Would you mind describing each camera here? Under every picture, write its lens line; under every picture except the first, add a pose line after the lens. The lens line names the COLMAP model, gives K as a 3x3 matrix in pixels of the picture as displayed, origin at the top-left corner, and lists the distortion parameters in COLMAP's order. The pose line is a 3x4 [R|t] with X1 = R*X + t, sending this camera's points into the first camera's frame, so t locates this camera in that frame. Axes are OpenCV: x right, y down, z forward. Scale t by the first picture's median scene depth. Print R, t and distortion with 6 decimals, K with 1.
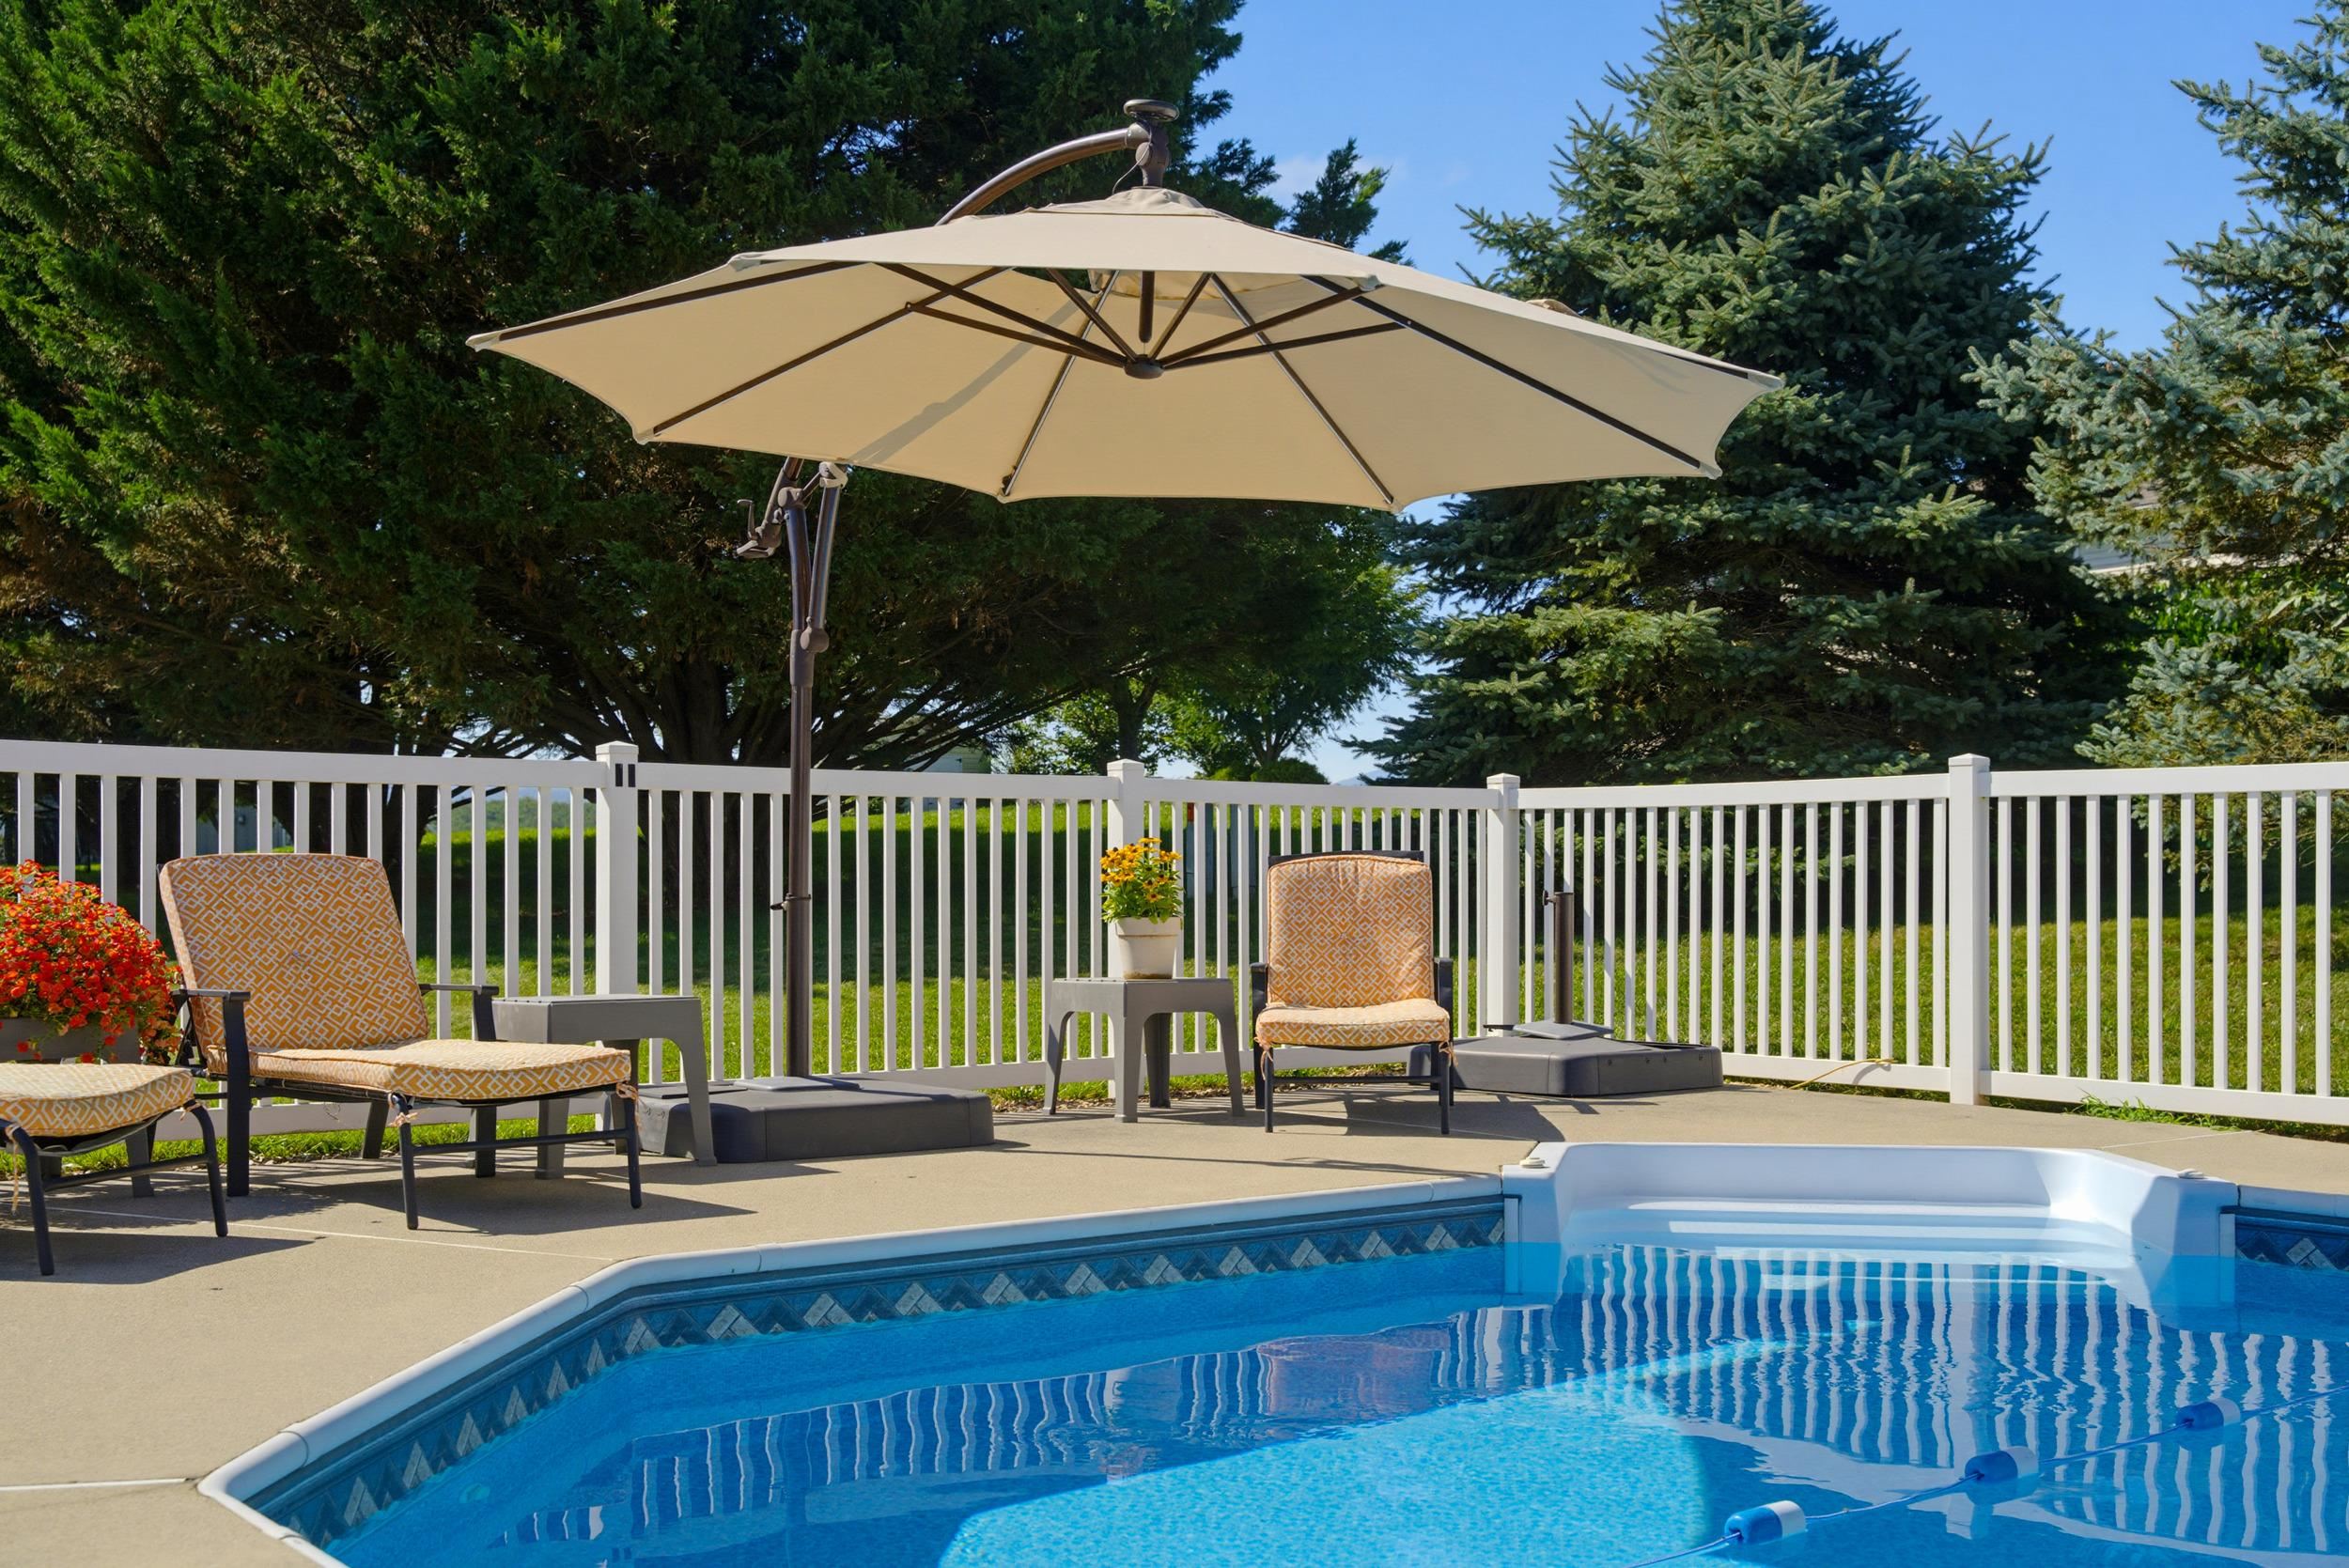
lens RADIAL K [[2480.0, 0, 1169.2], [0, 2480.0, 863.2], [0, 0, 1]] dist [0.023954, -0.029291]
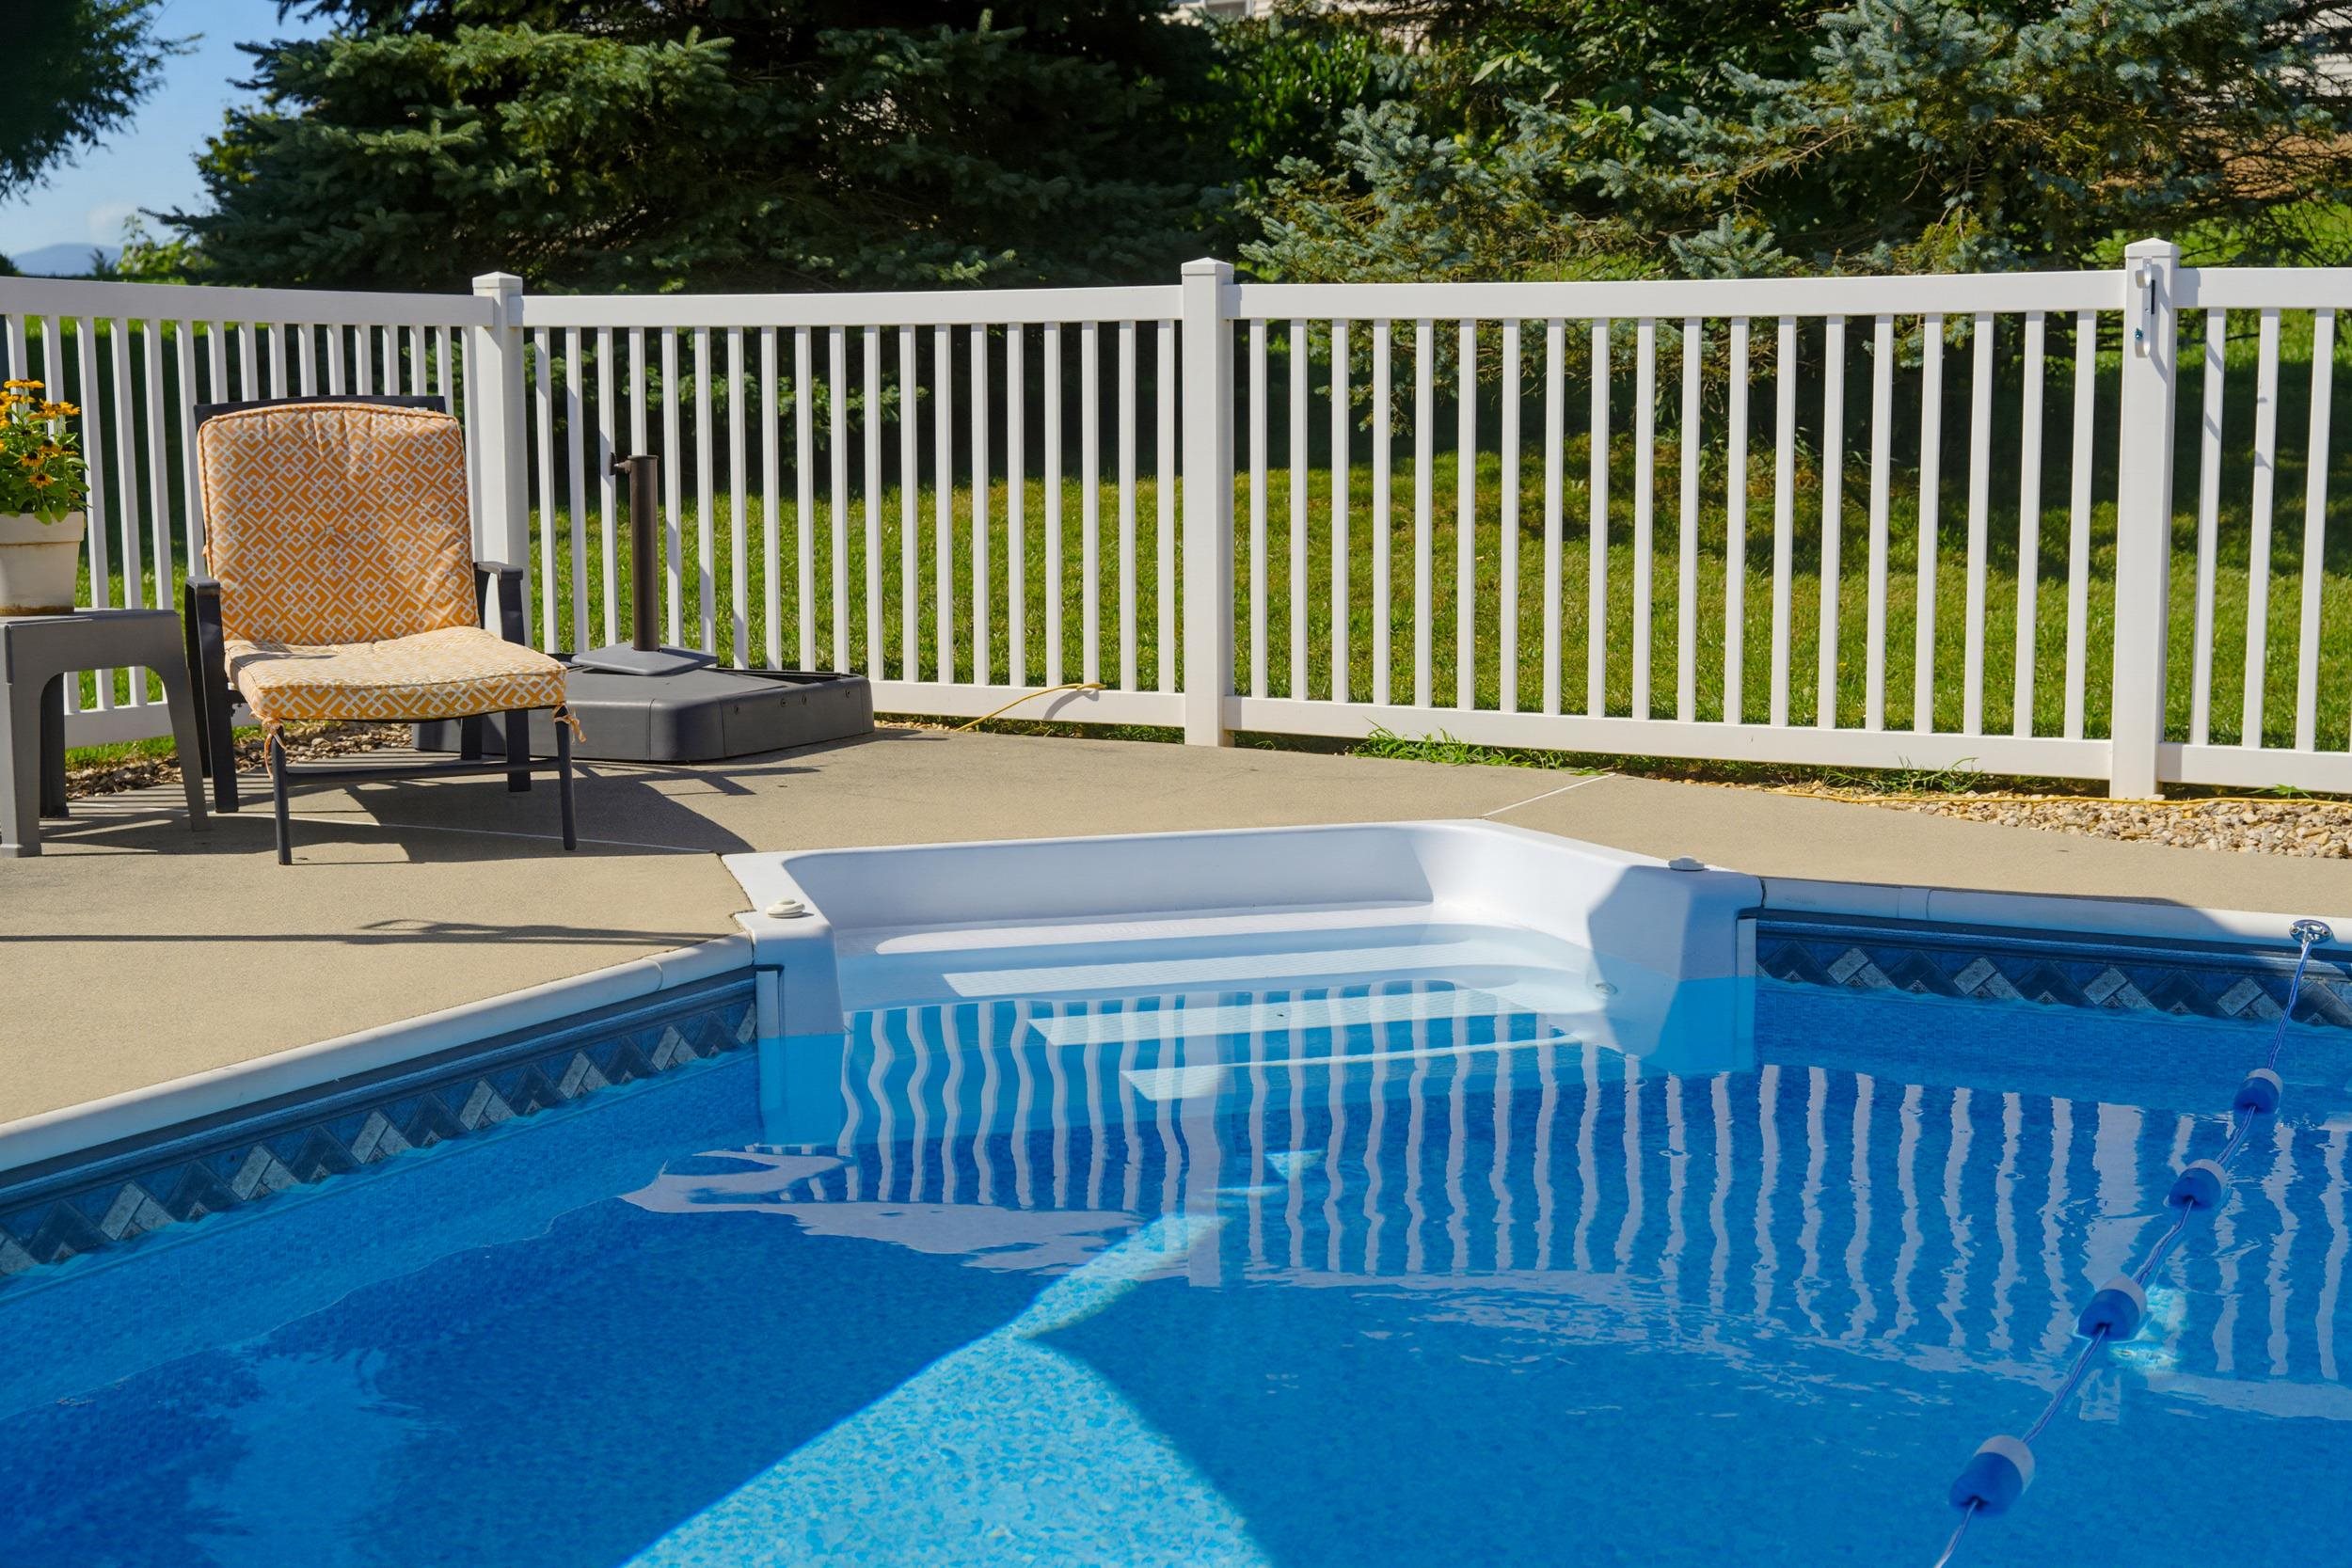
lens RADIAL K [[3080.5, 0, 1176.0], [0, 3080.5, 784.0], [0, 0, 1]] dist [0.002157, -0.031869]
pose [[0.907928, -0.054555, 0.415561, -0.043363], [-0.000710, 0.991291, 0.131688, -0.007110], [-0.419126, -0.119858, 0.899982, 0.124836]]
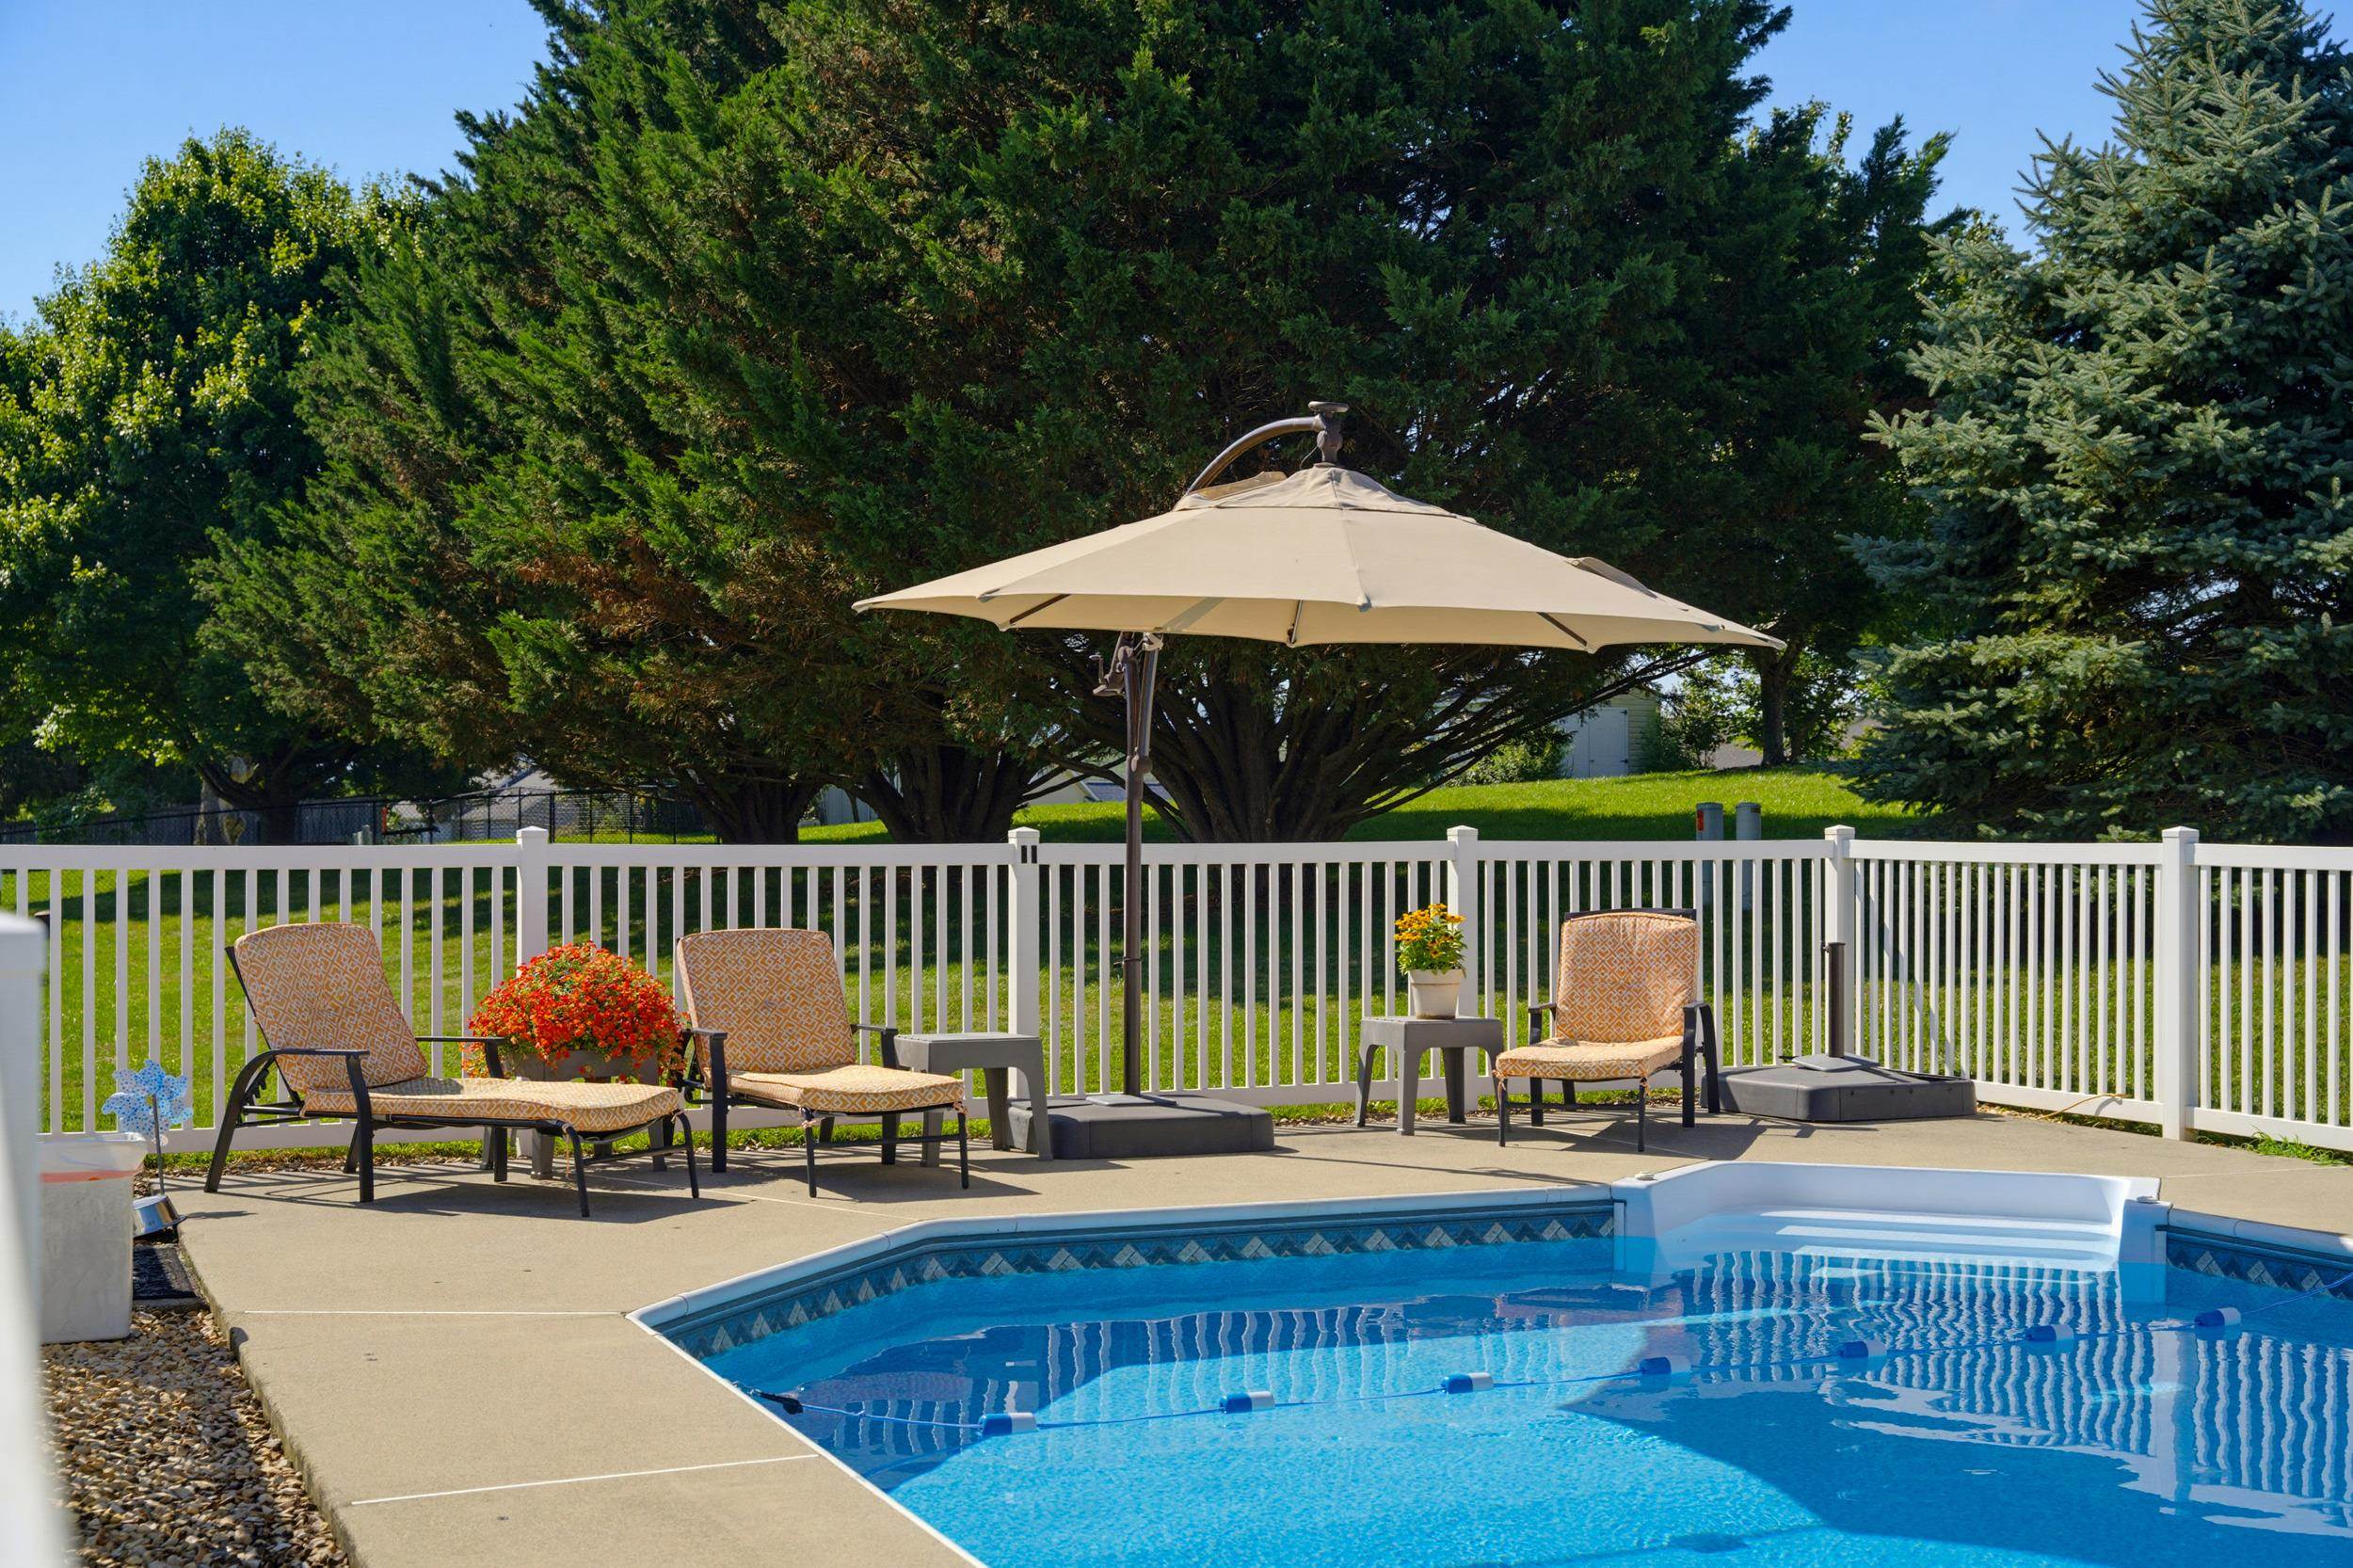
lens RADIAL K [[2911.3, 0, 1176.5], [0, 2911.3, 784.0], [0, 0, 1]] dist [-0.007521, -0.007149]
pose [[0.966114, -0.006008, -0.258047, 0.149645], [0.003840, 0.999953, -0.008905, -0.035753], [0.258088, 0.007612, 0.966091, -0.267337]]
